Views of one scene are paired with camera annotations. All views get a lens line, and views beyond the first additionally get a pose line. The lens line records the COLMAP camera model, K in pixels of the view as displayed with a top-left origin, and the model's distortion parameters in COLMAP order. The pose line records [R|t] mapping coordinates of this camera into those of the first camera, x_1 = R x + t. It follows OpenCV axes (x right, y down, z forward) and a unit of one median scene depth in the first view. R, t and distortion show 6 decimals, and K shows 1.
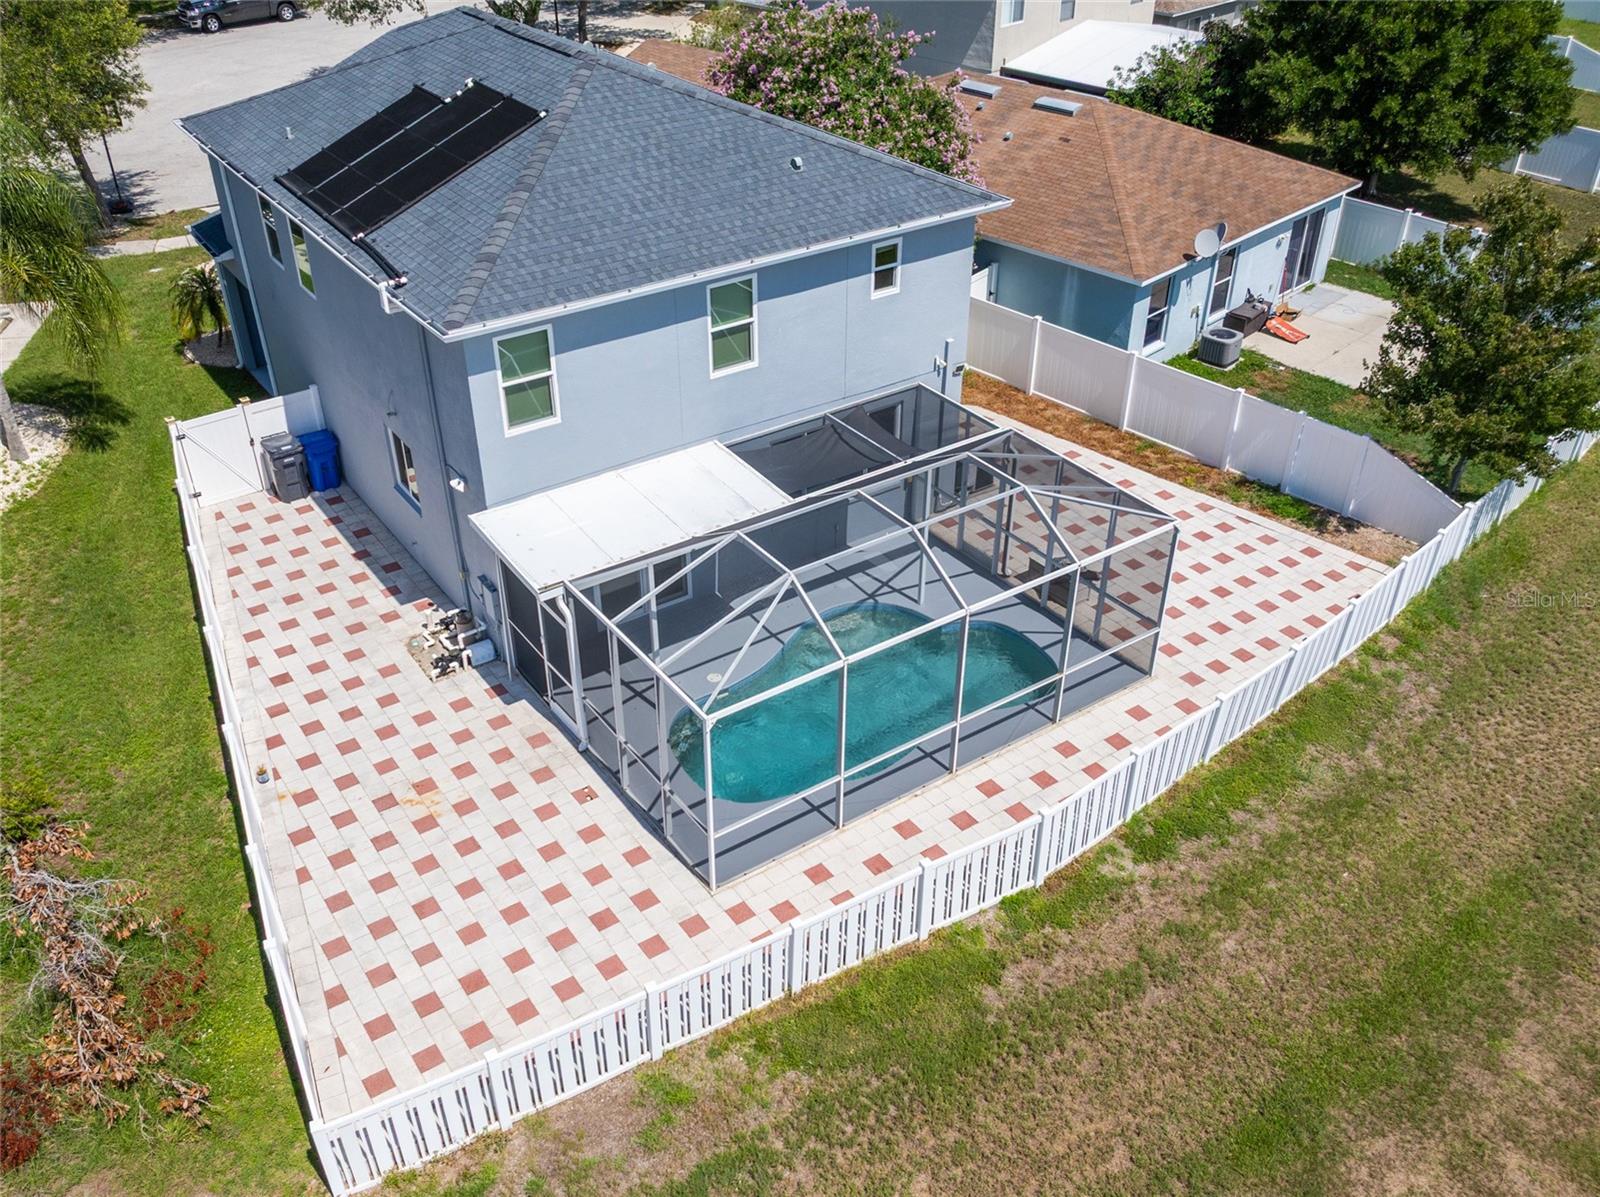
lens RADIAL K [[1392.5, 0, 795.2], [0, 1392.5, 645.5], [0, 0, 1]] dist [-0.026129, -0.002028]
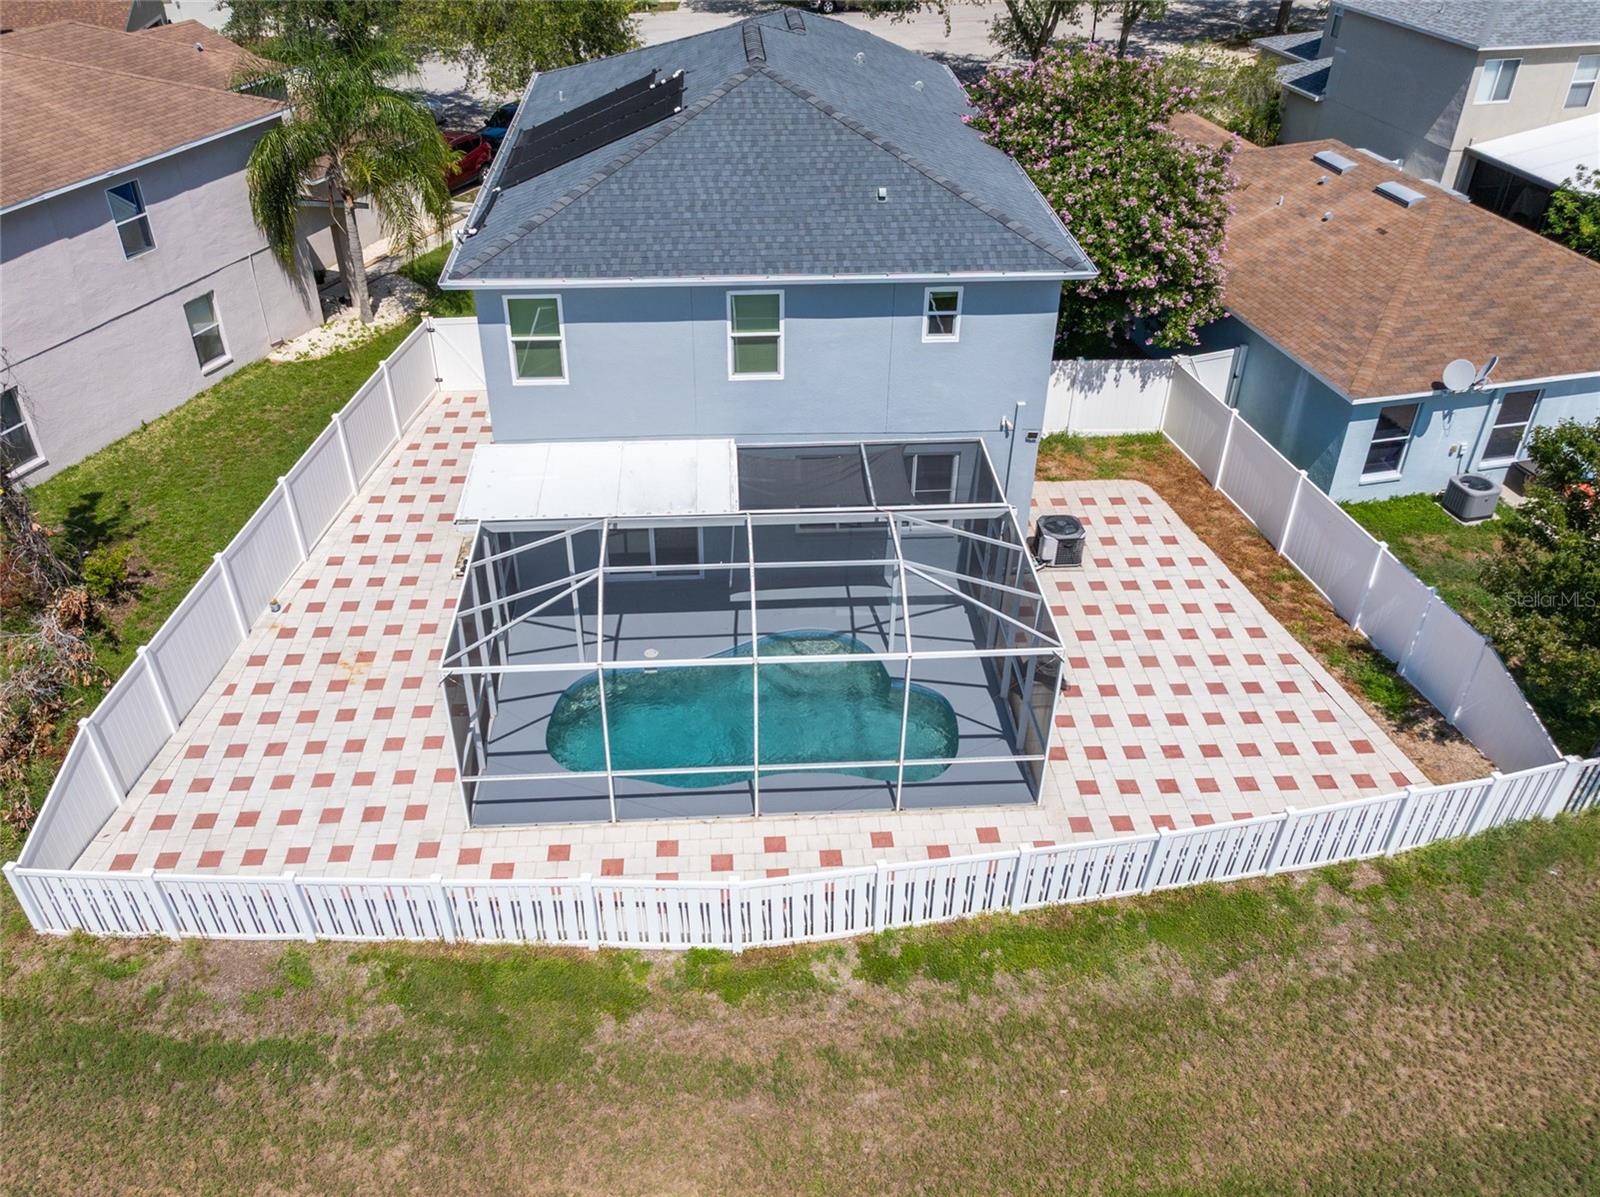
lens RADIAL K [[1294.3, 0, 776.4], [0, 1294.3, 604.2], [0, 0, 1]] dist [-0.036235, 0.012885]
pose [[0.852736, 0.304477, -0.424423, 0.432045], [-0.305111, 0.949857, 0.068400, -0.109352], [0.423967, 0.071169, 0.902877, 0.152895]]
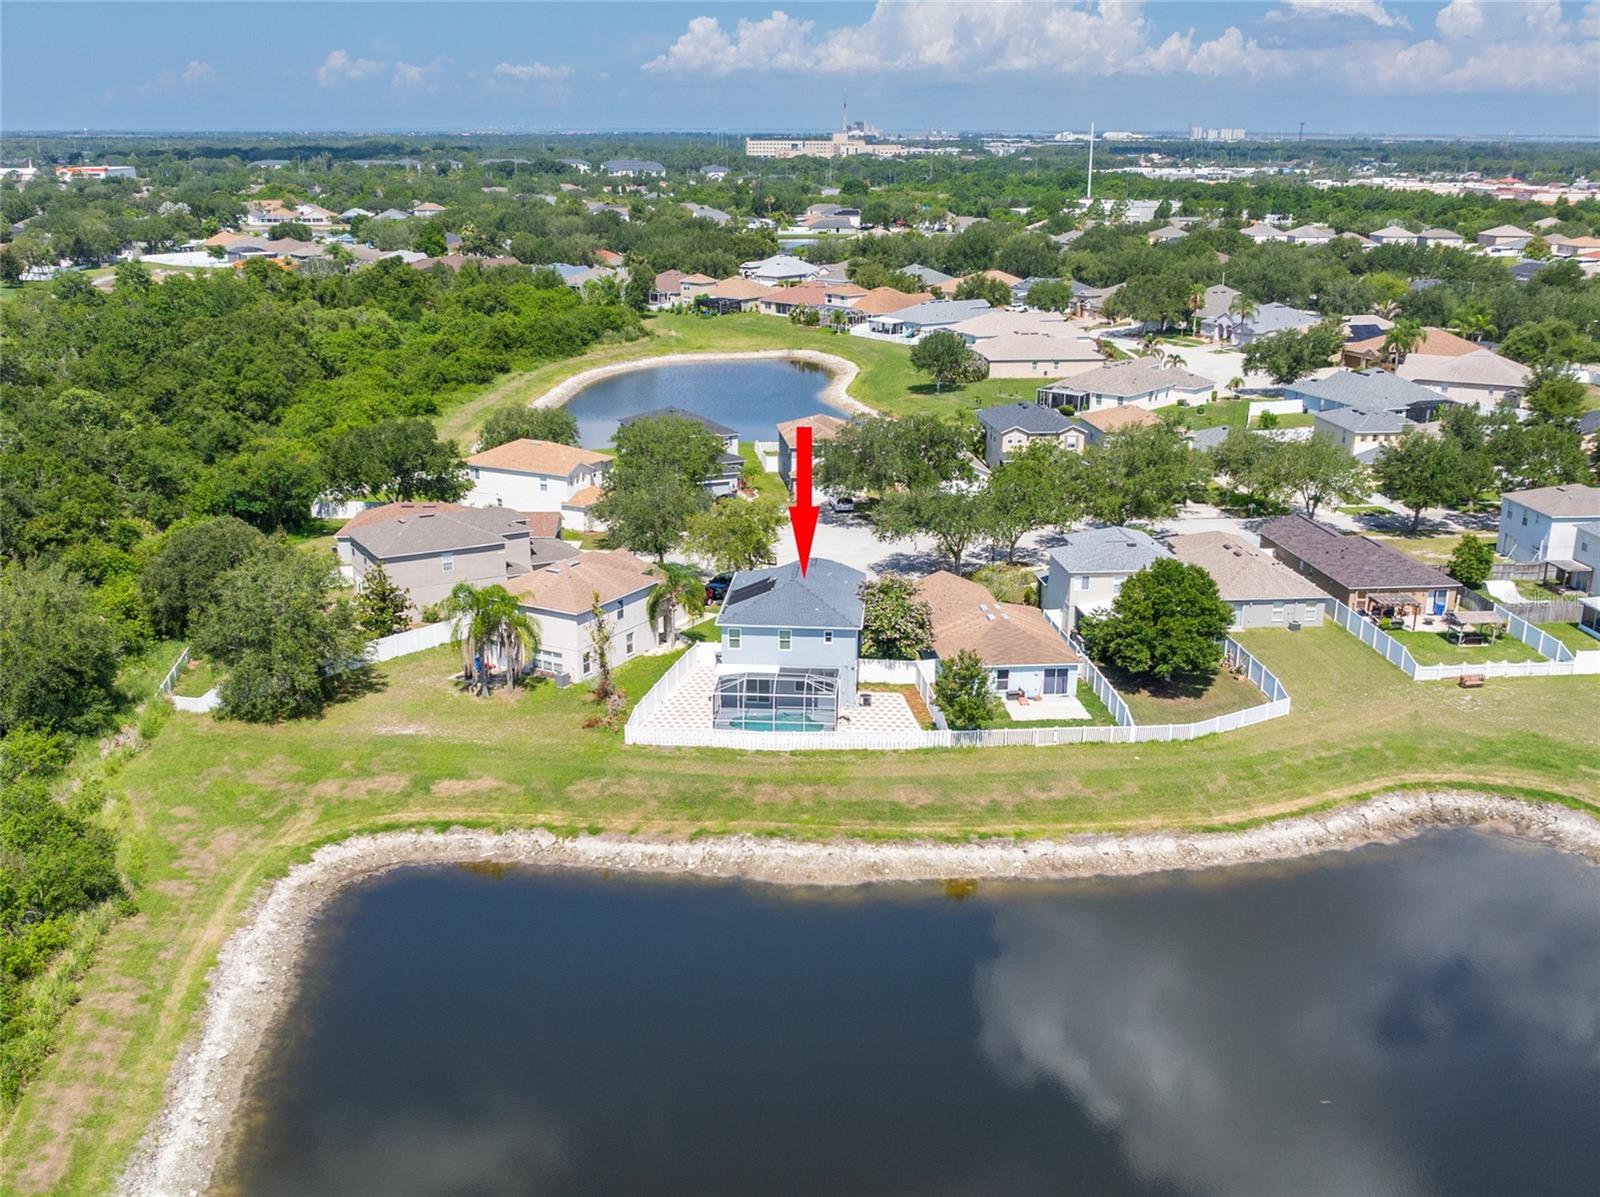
lens RADIAL K [[1692.0, 0, 750.4], [0, 1692.0, 599.7], [0, 0, 1]] dist [-0.067092, 0.000643]
pose [[0.767482, 0.183759, -0.614169, 3.124133], [-0.372412, 0.907602, -0.193822, 0.730707], [0.521805, 0.377479, 0.765003, -3.195204]]
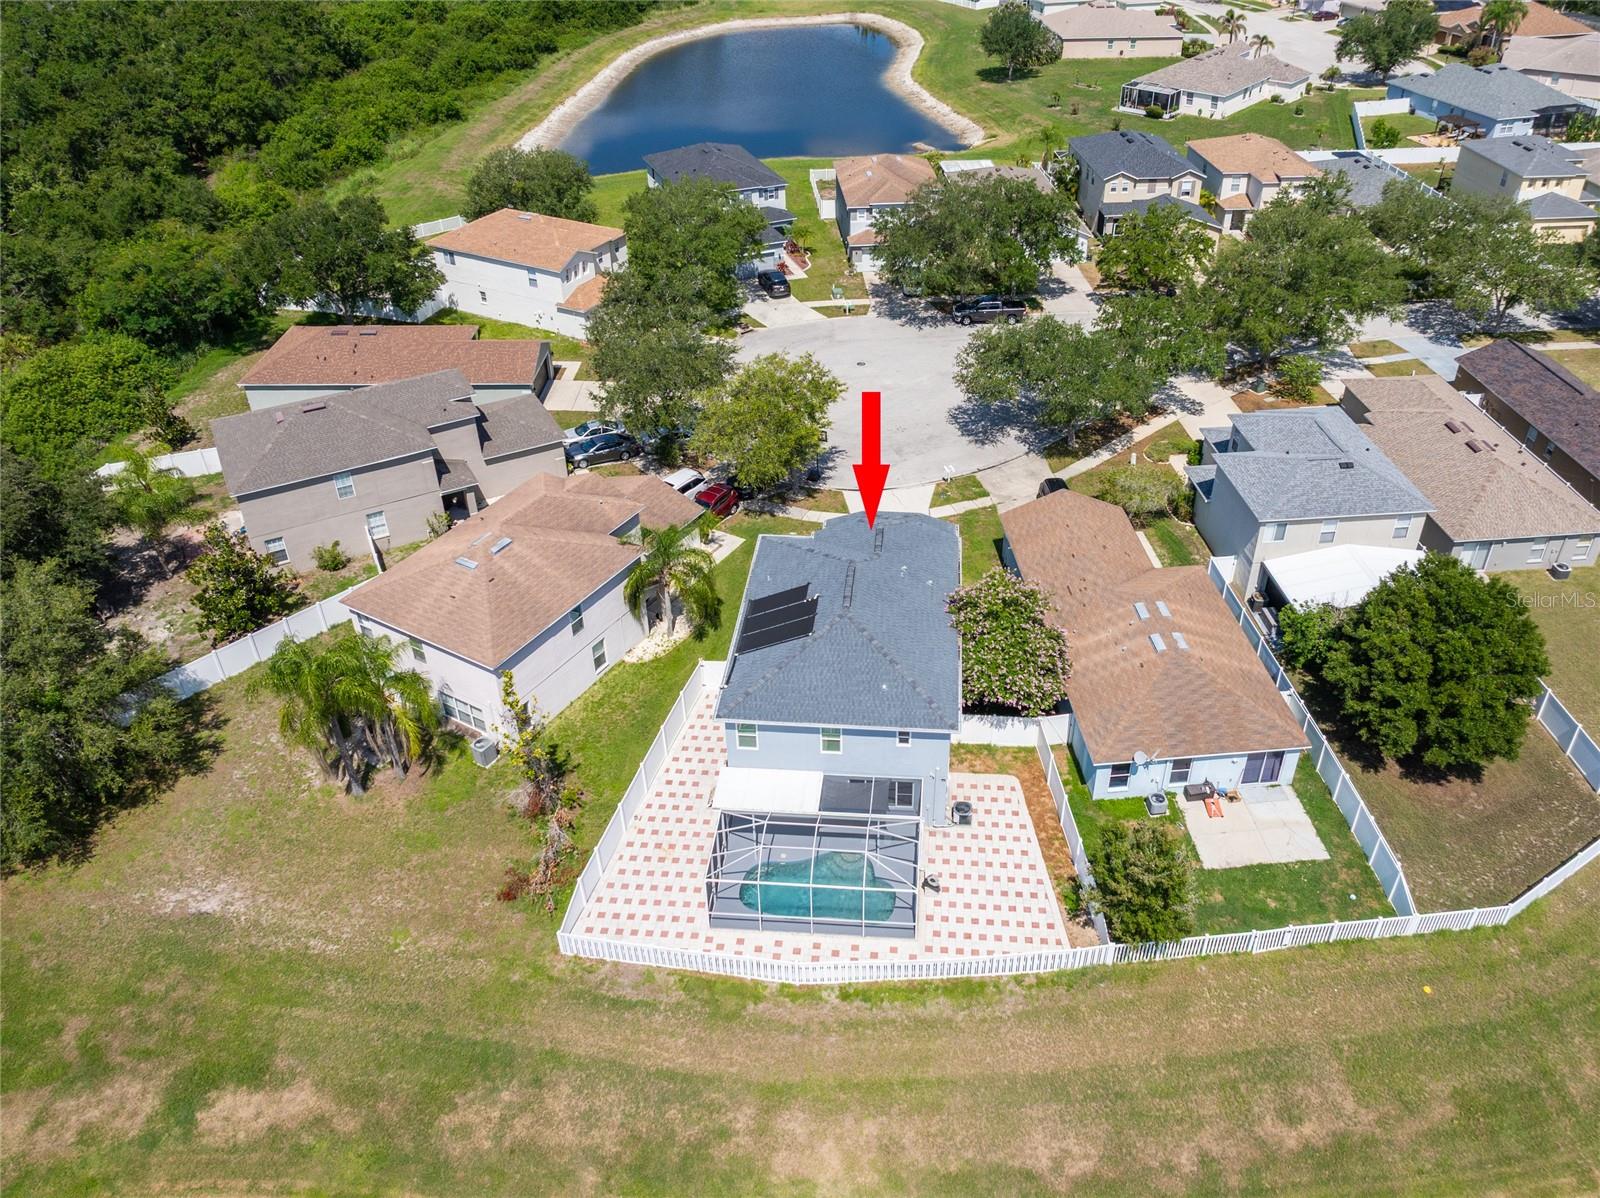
lens RADIAL K [[1242.4, 0, 859.8], [0, 1242.4, 521.4], [0, 0, 1]] dist [-0.038077, 0.009424]
pose [[0.783198, 0.339636, -0.520814, 1.080375], [-0.363422, 0.929705, 0.059772, -0.771169], [0.504505, 0.142462, 0.851575, -1.040046]]
